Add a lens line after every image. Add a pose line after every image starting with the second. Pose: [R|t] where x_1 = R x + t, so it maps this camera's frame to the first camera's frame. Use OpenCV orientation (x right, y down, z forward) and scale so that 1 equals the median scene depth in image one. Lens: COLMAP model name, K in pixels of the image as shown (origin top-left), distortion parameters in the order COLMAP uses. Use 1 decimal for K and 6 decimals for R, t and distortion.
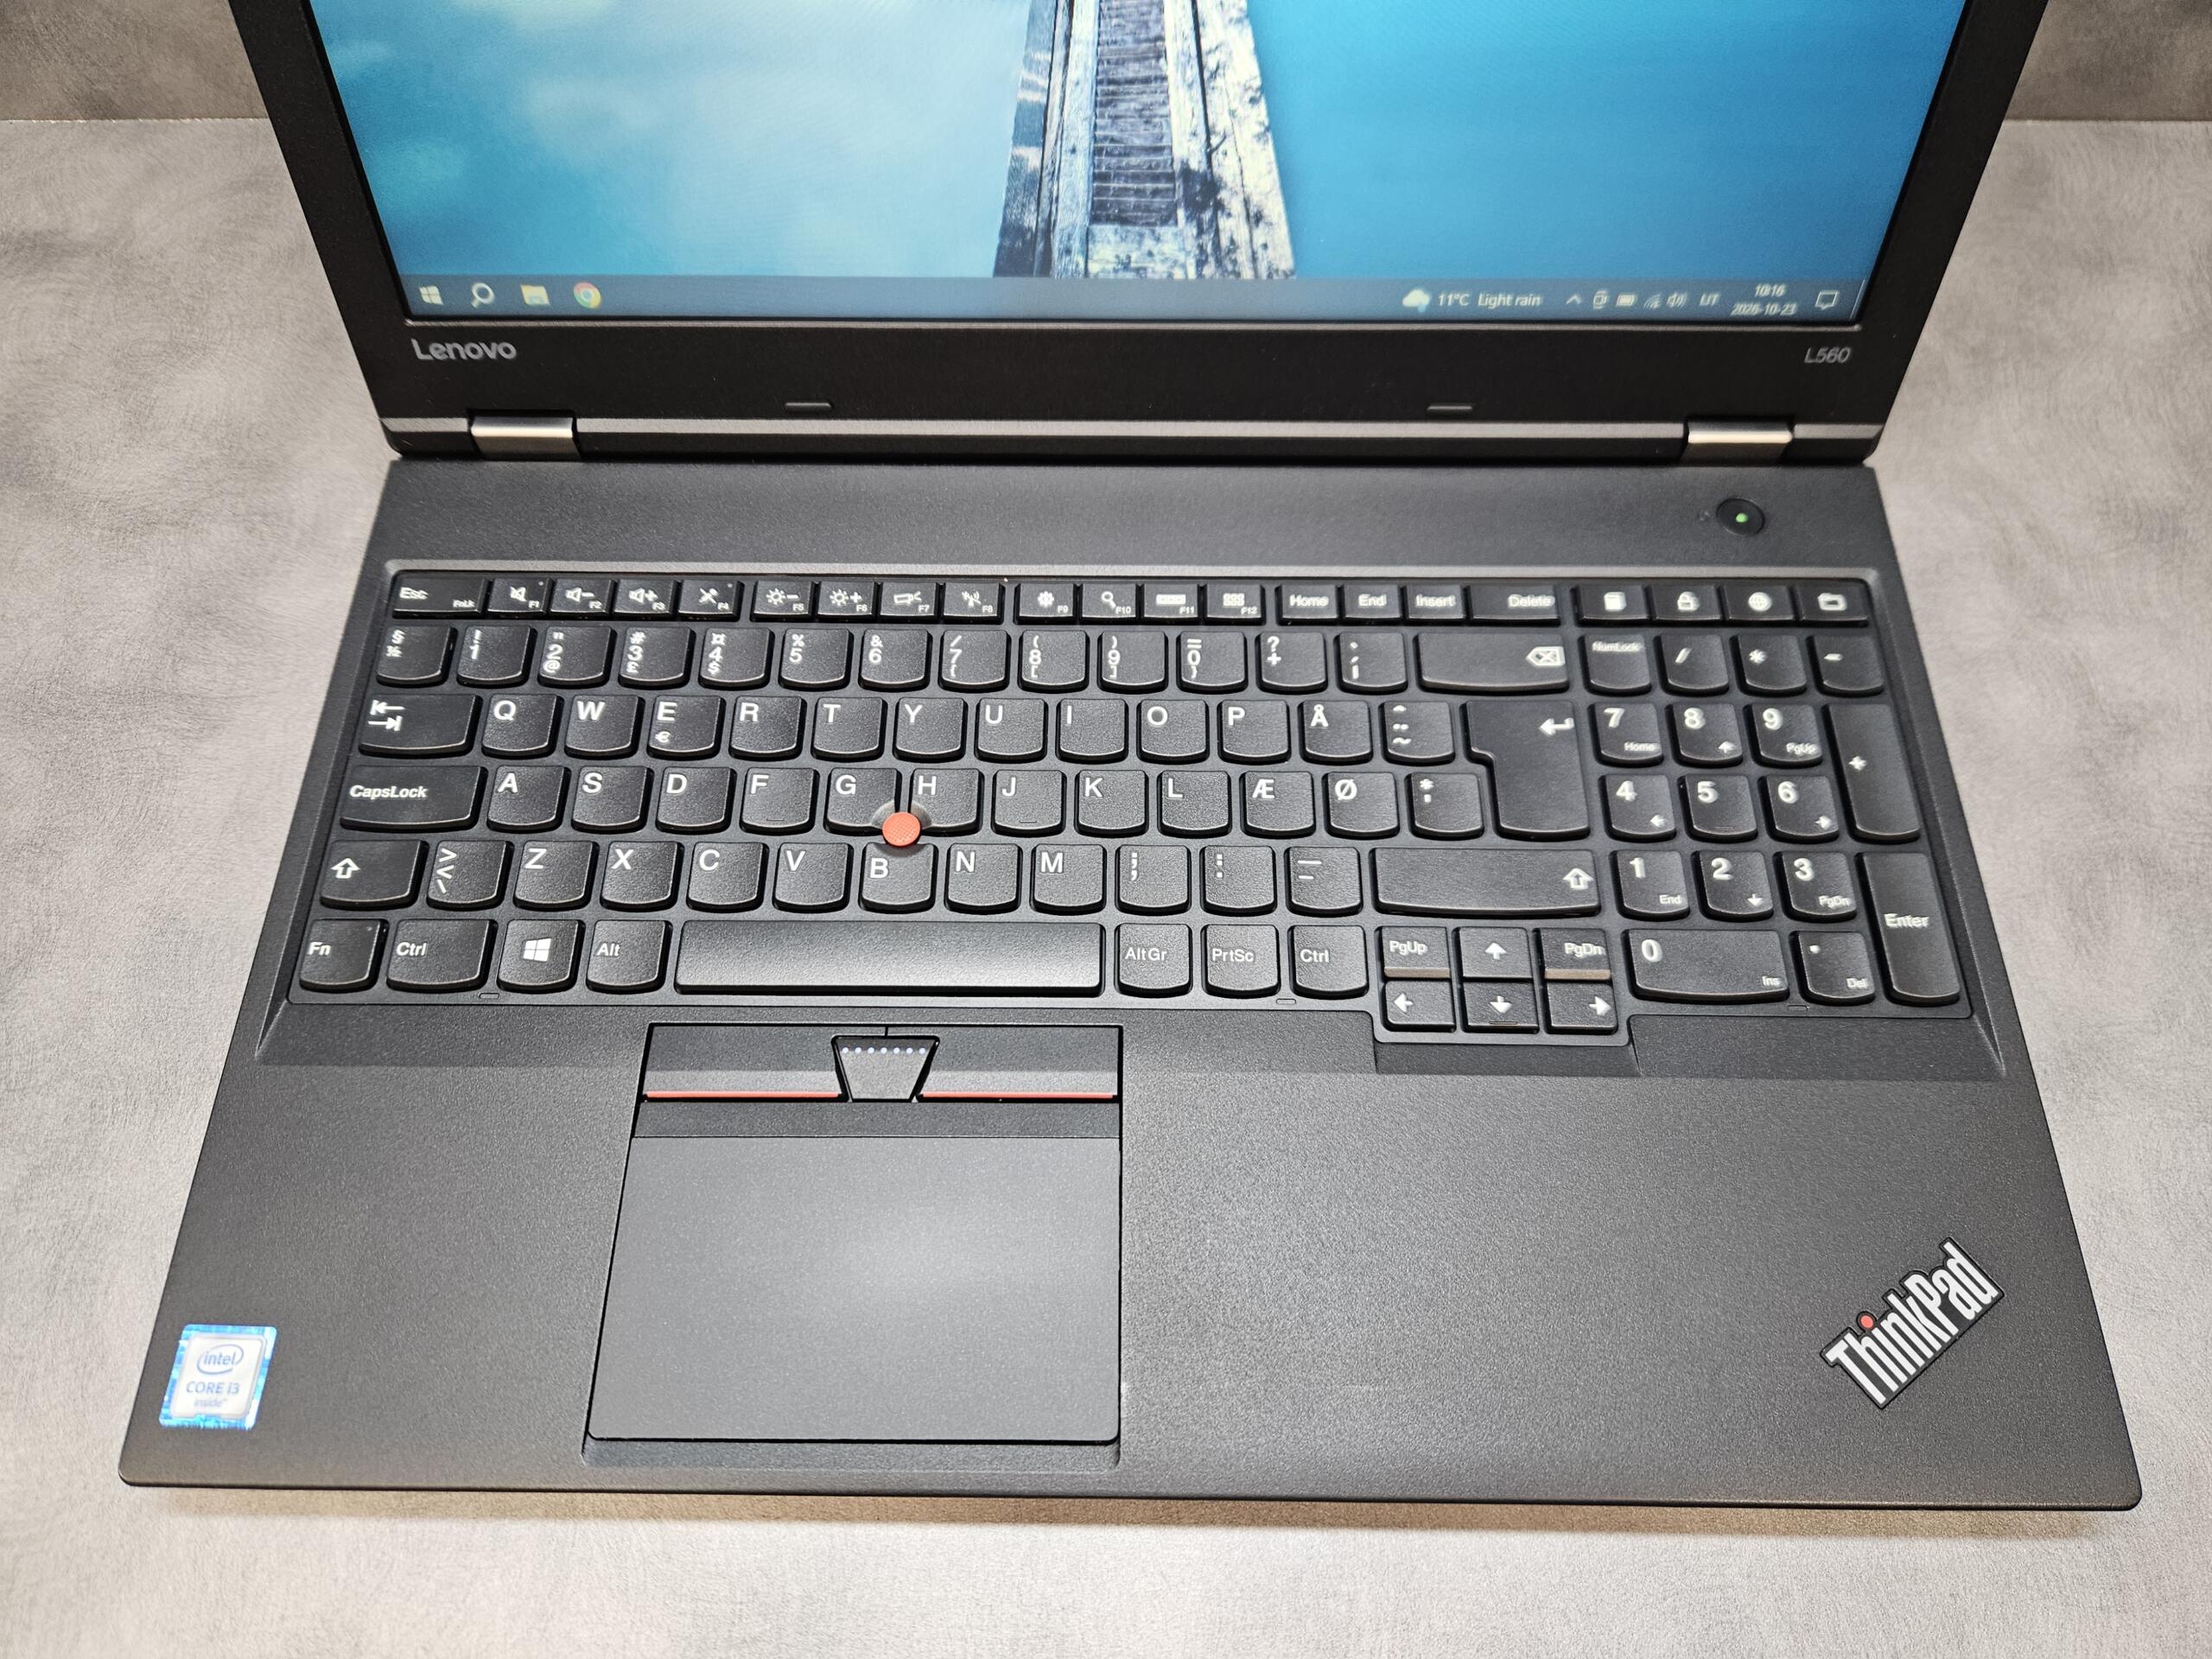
lens RADIAL K [[1523.5, 0, 1101.0], [0, 1523.5, 838.9], [0, 0, 1]] dist [0.040070, -0.051257]
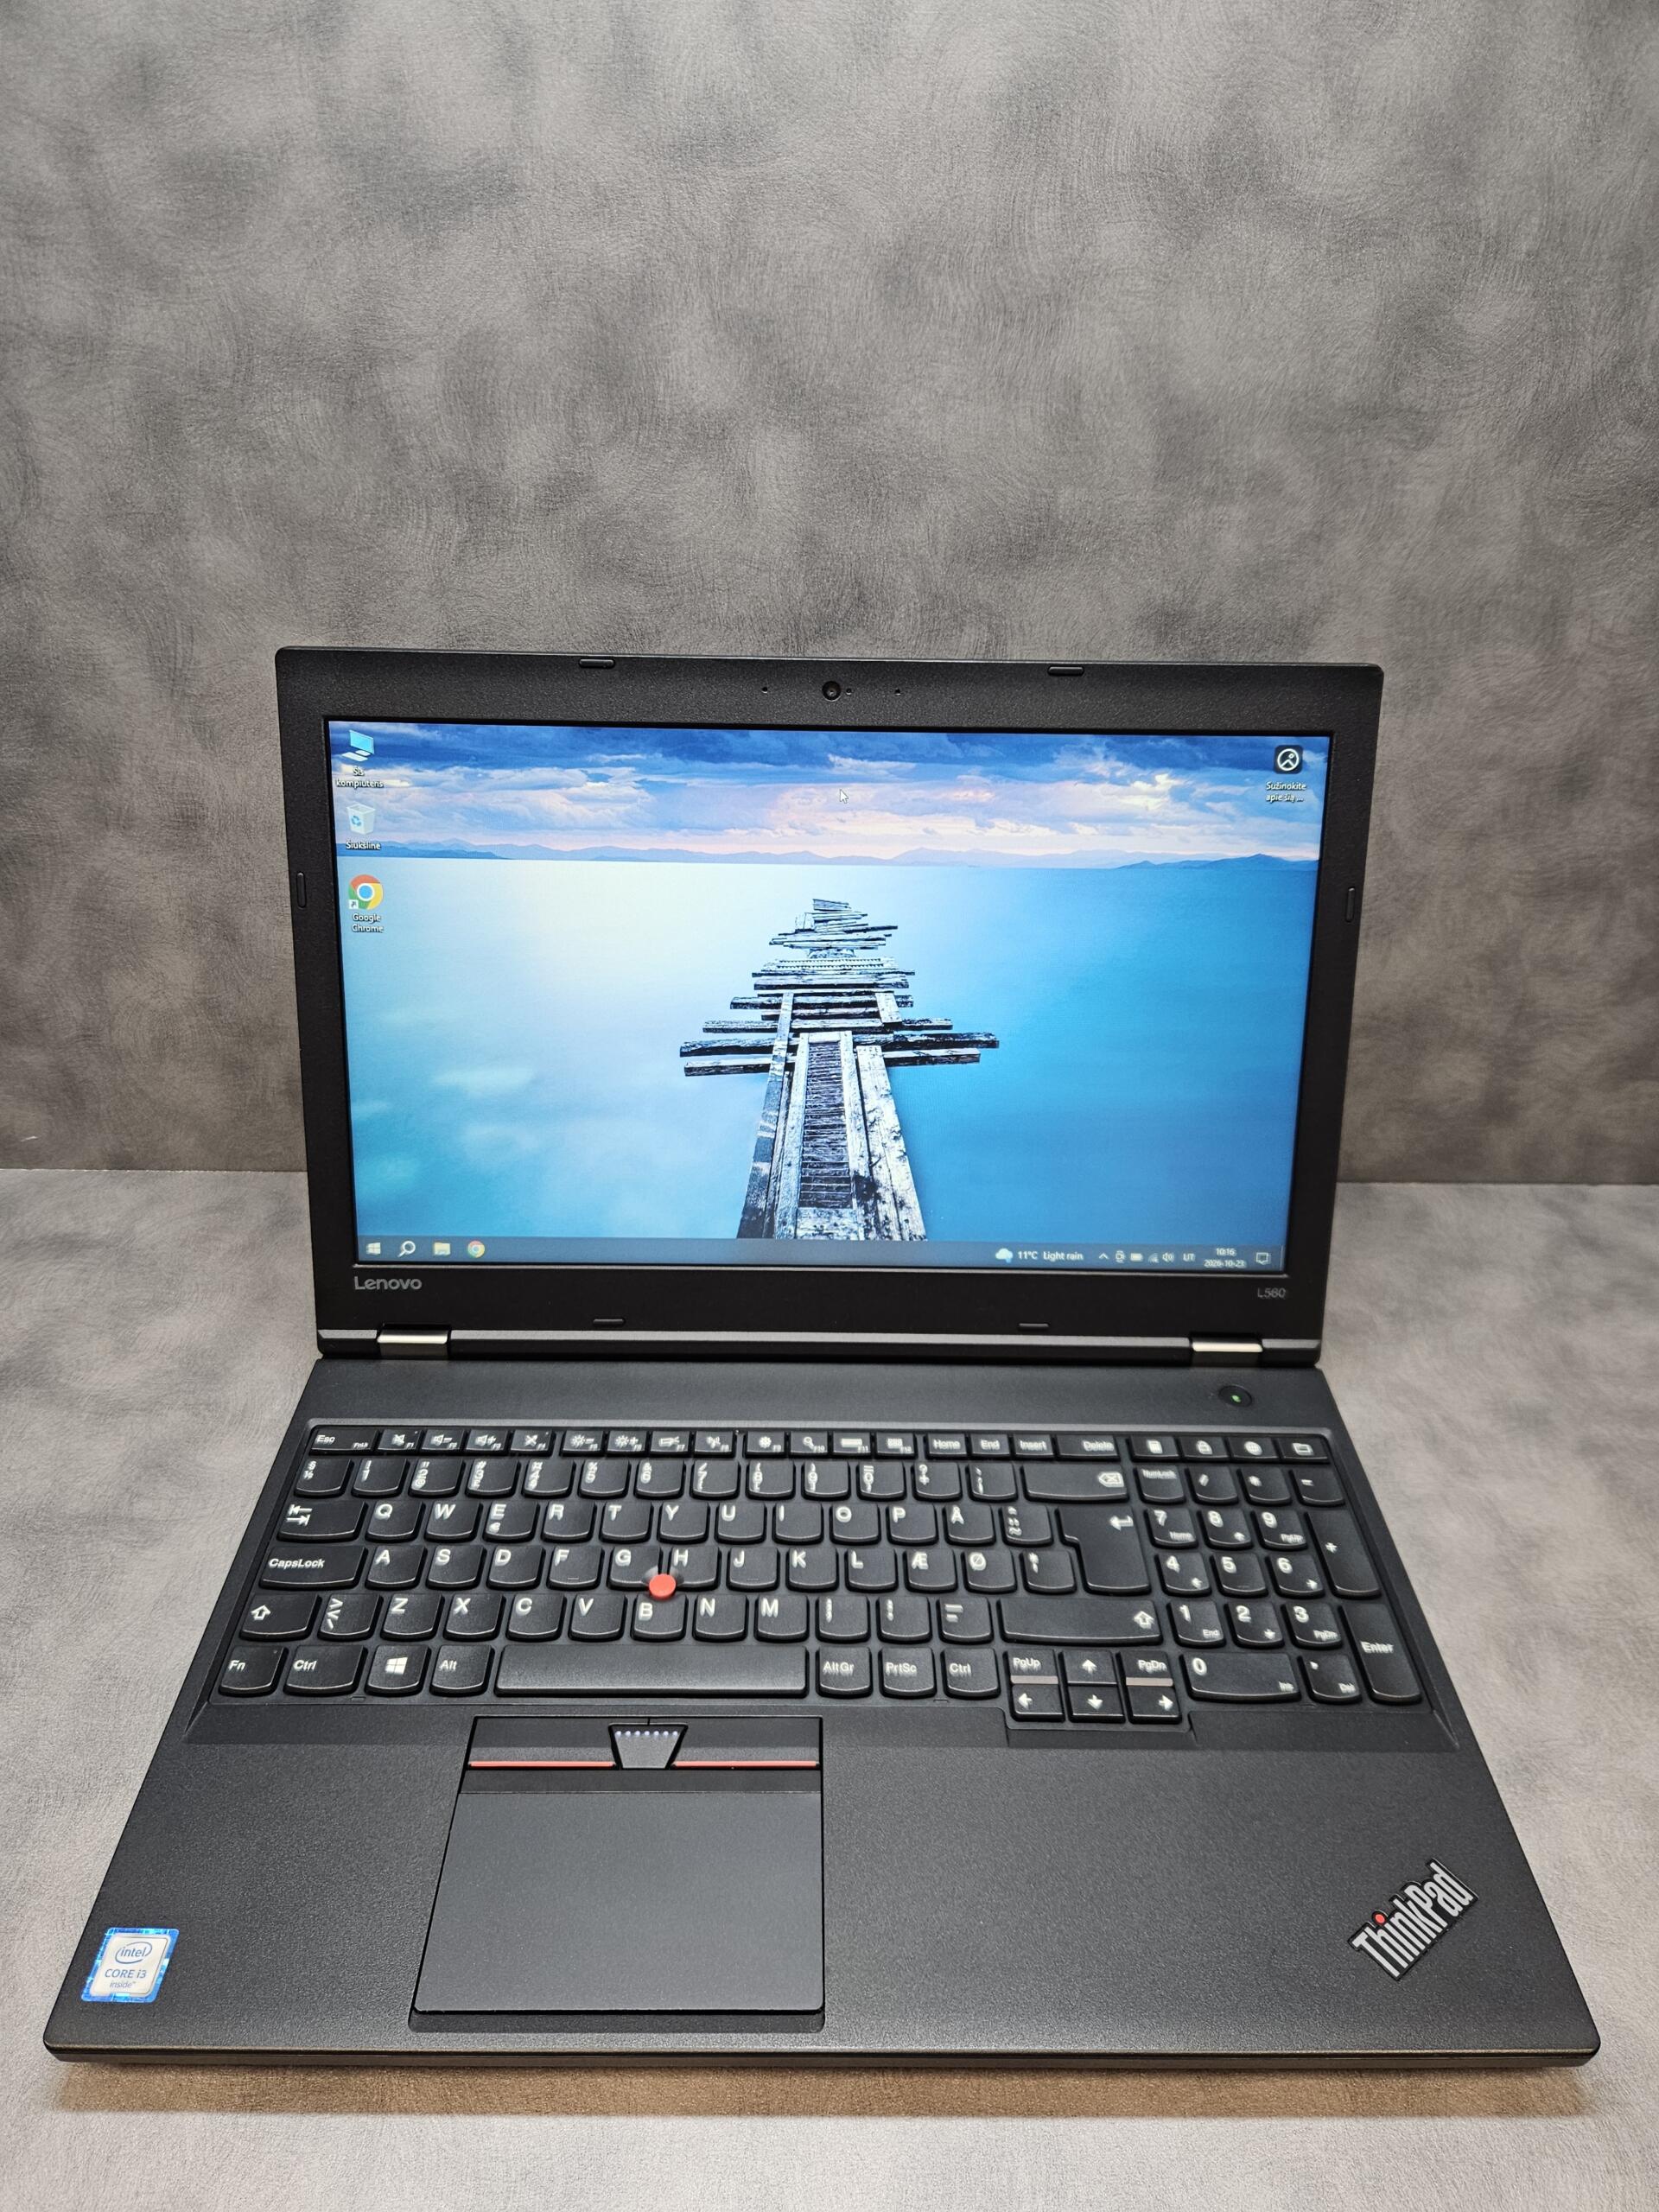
lens RADIAL K [[1523.5, 0, 791.0], [0, 1523.5, 1115.5], [0, 0, 1]] dist [0.040070, -0.051257]
pose [[0.999841, 0.013489, 0.011637, -0.032982], [-0.005524, 0.855753, -0.517354, 0.329940], [-0.016937, 0.517208, 0.855692, -0.404555]]
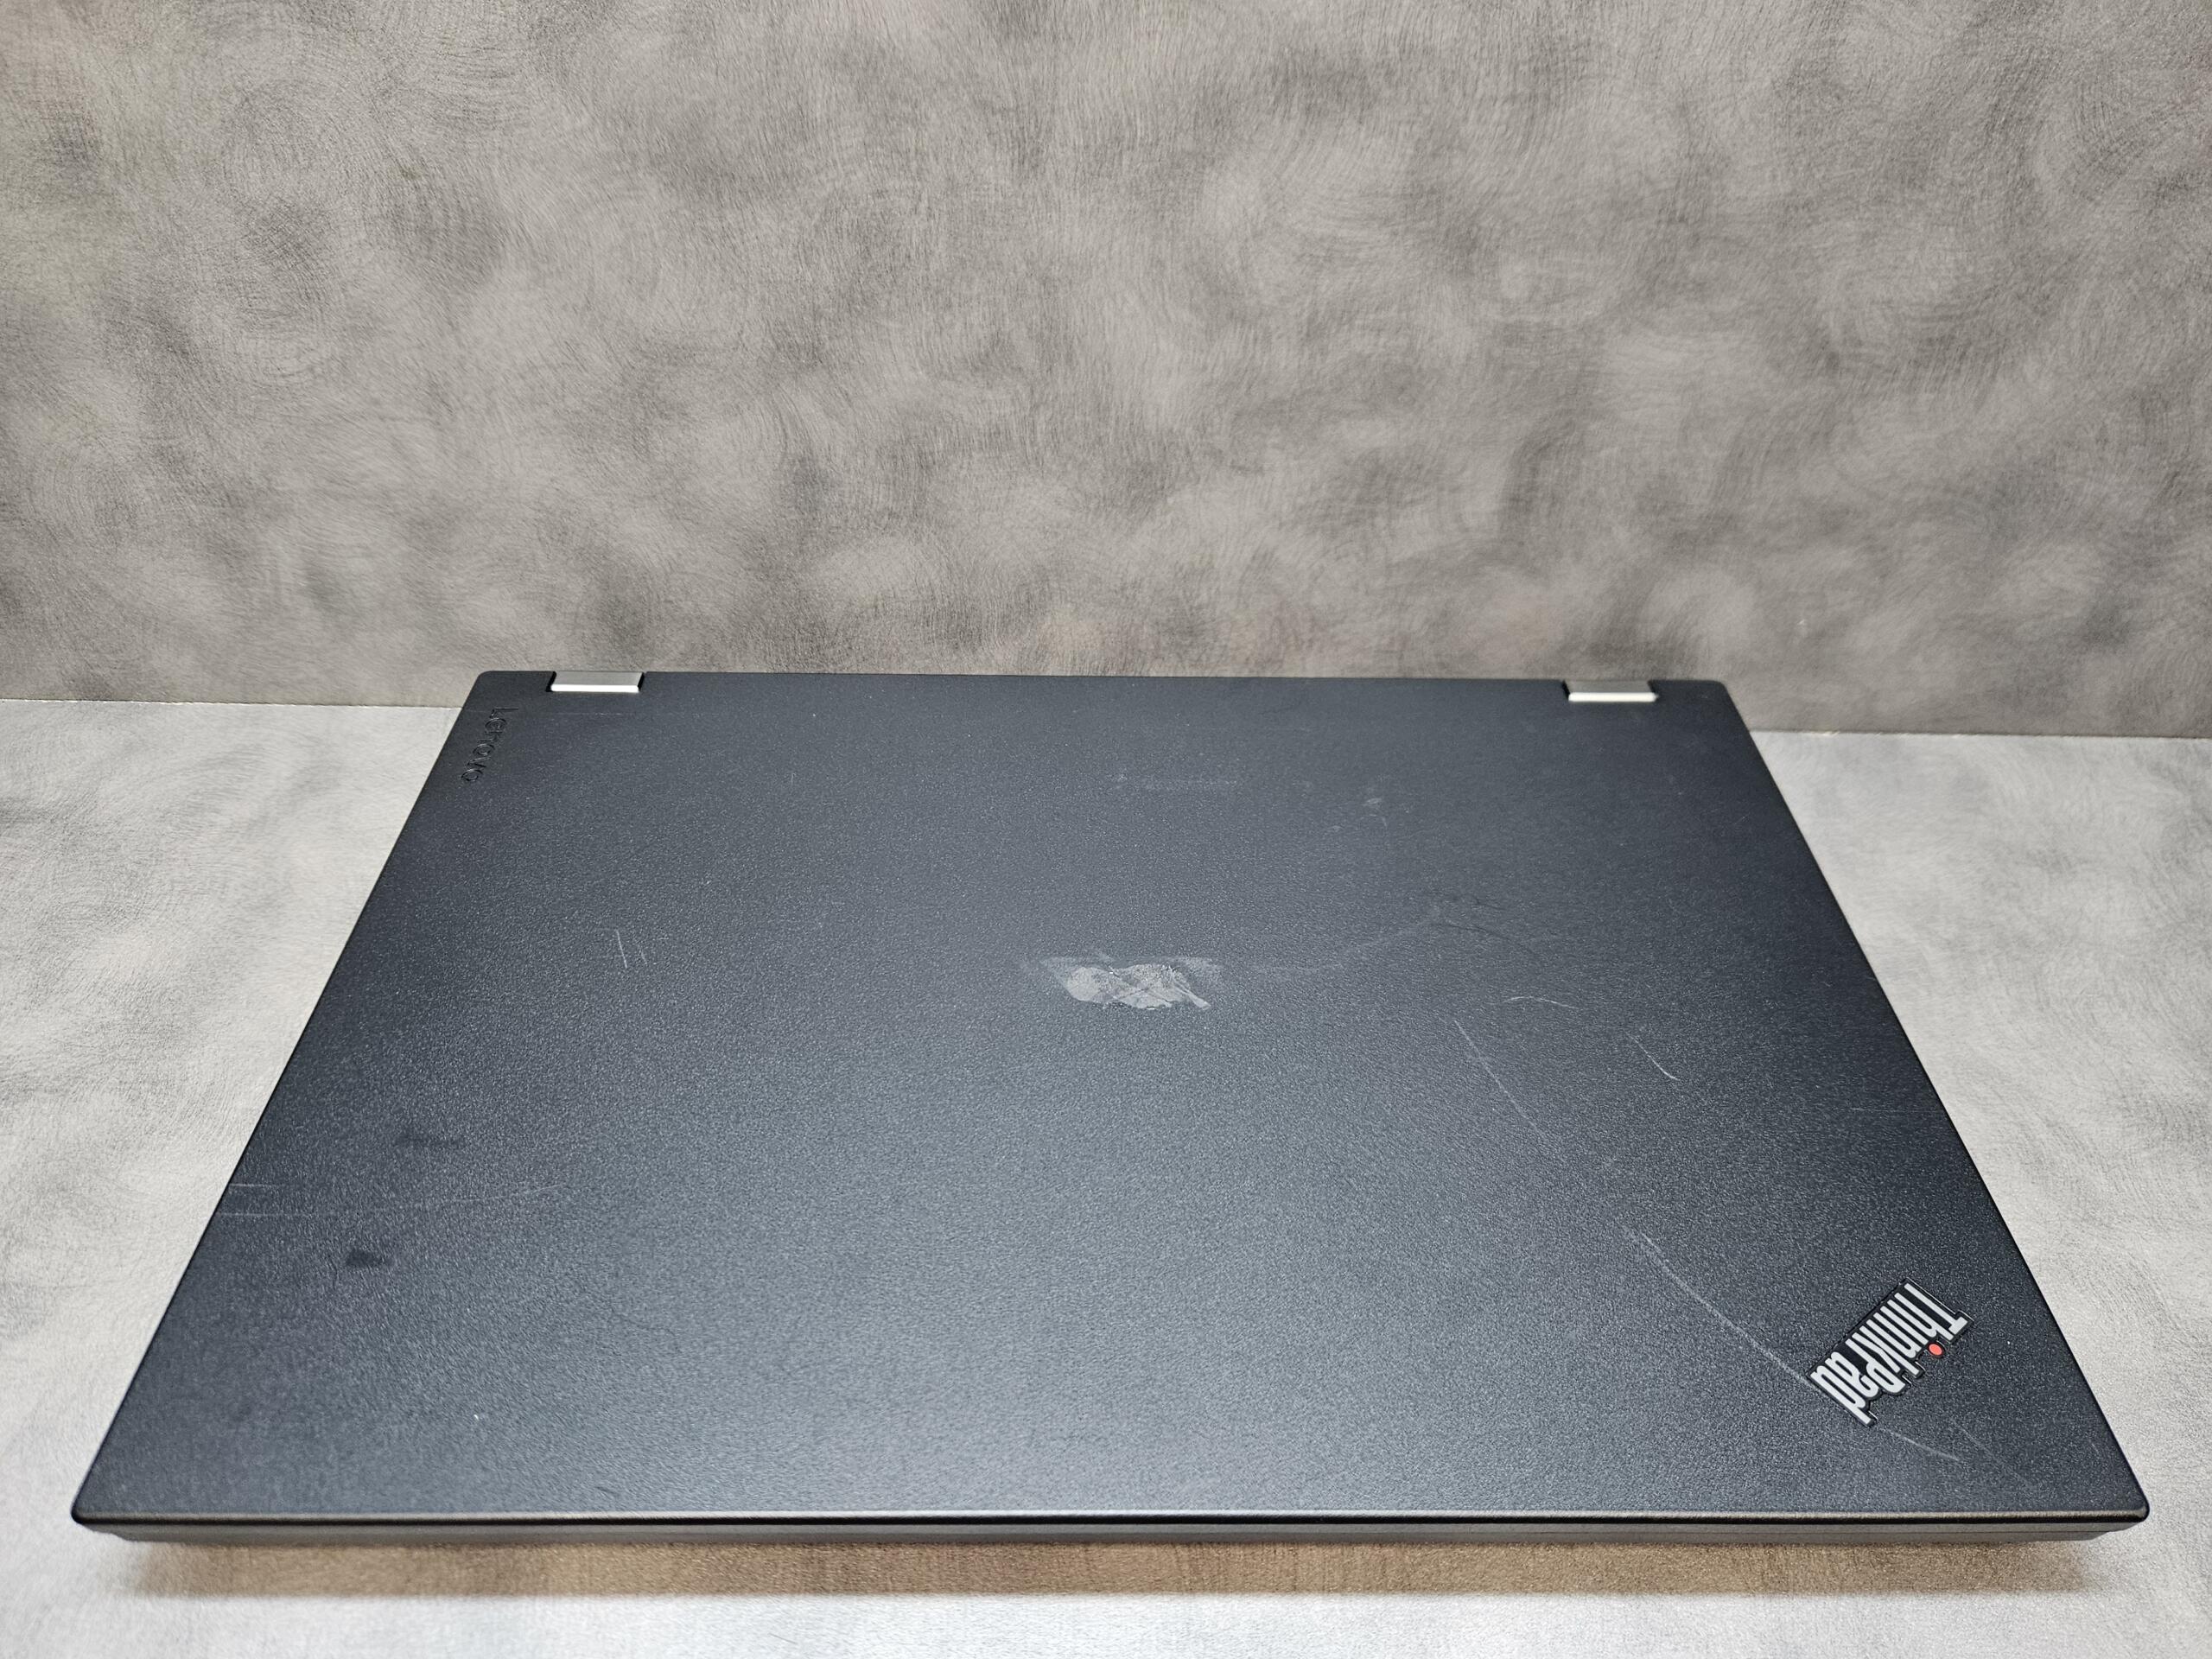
lens RADIAL K [[1523.5, 0, 1101.0], [0, 1523.5, 838.9], [0, 0, 1]] dist [0.040070, -0.051257]
pose [[0.999690, 0.017504, 0.017699, 0.006770], [-0.009711, 0.928905, -0.370191, -0.012692], [-0.022920, 0.369905, 0.928787, 0.085319]]
